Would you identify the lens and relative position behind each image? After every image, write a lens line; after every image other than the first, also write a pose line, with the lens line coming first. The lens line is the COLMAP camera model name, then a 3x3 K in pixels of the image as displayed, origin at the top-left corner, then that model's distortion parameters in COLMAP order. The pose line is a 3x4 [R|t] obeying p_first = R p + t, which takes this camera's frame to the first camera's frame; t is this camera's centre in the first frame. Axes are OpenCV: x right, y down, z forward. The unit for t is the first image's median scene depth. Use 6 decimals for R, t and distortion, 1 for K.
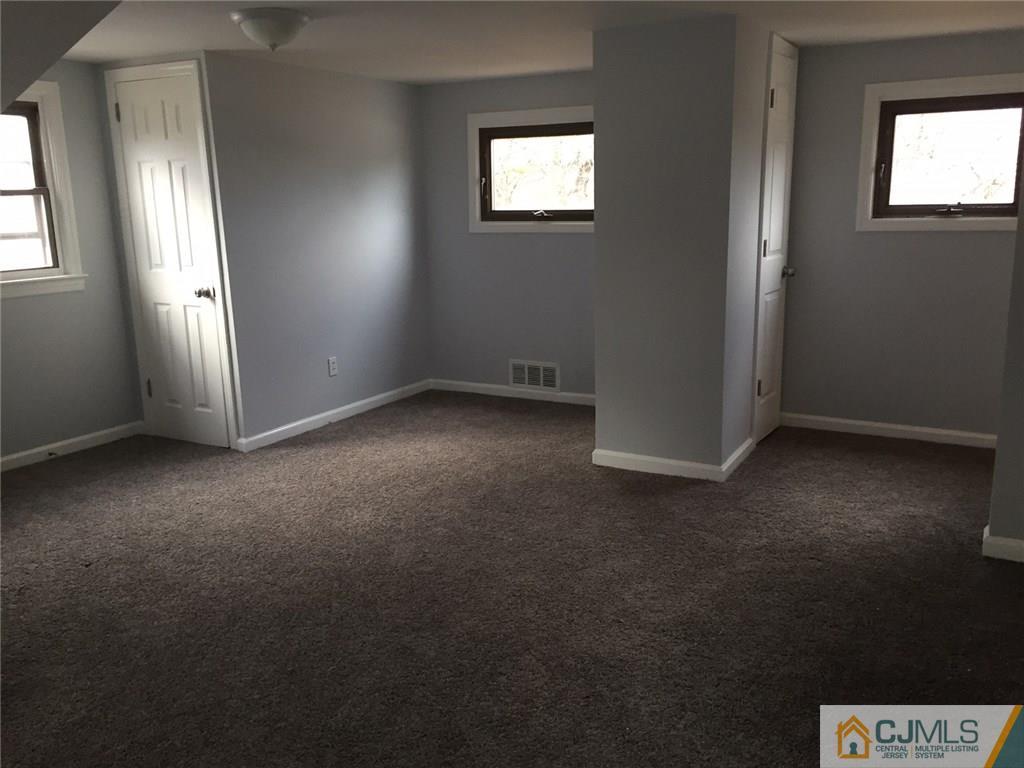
lens RADIAL K [[874.8, 0, 517.5], [0, 874.8, 383.2], [0, 0, 1]] dist [0.044135, -0.023970]
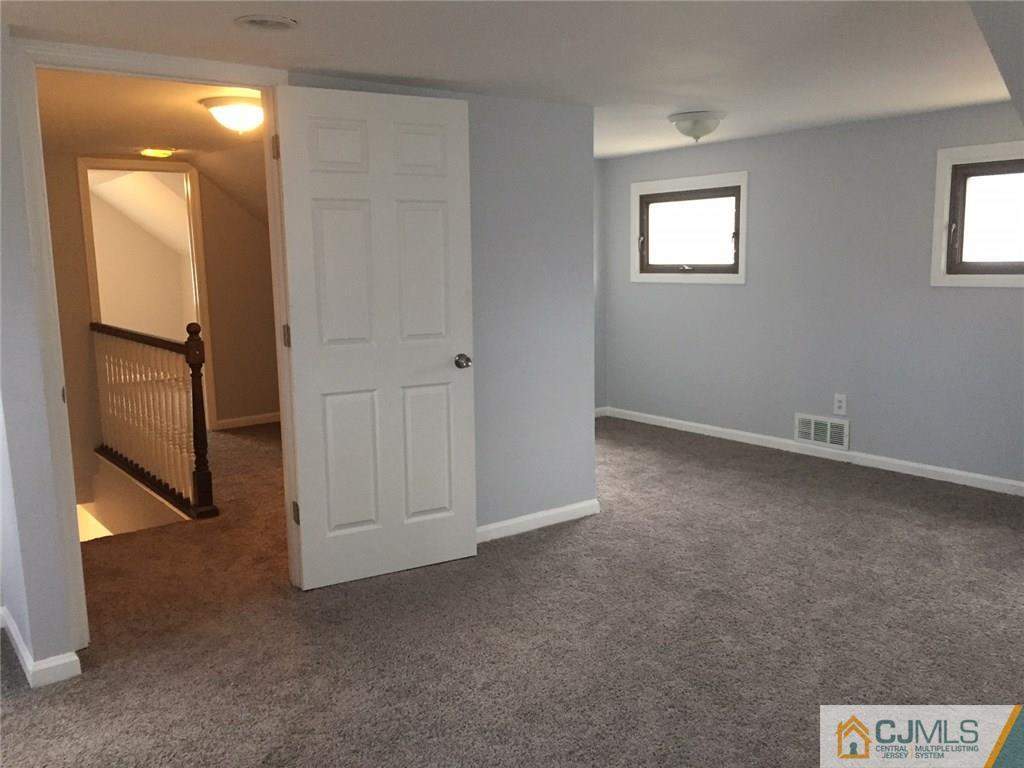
lens RADIAL K [[874.8, 0, 506.8], [0, 874.8, 386.3], [0, 0, 1]] dist [0.044135, -0.023970]
pose [[0.921888, 0.059341, -0.382884, 0.251480], [-0.079931, 0.996073, -0.038080, 0.023088], [0.379121, 0.065710, 0.923011, -0.131153]]
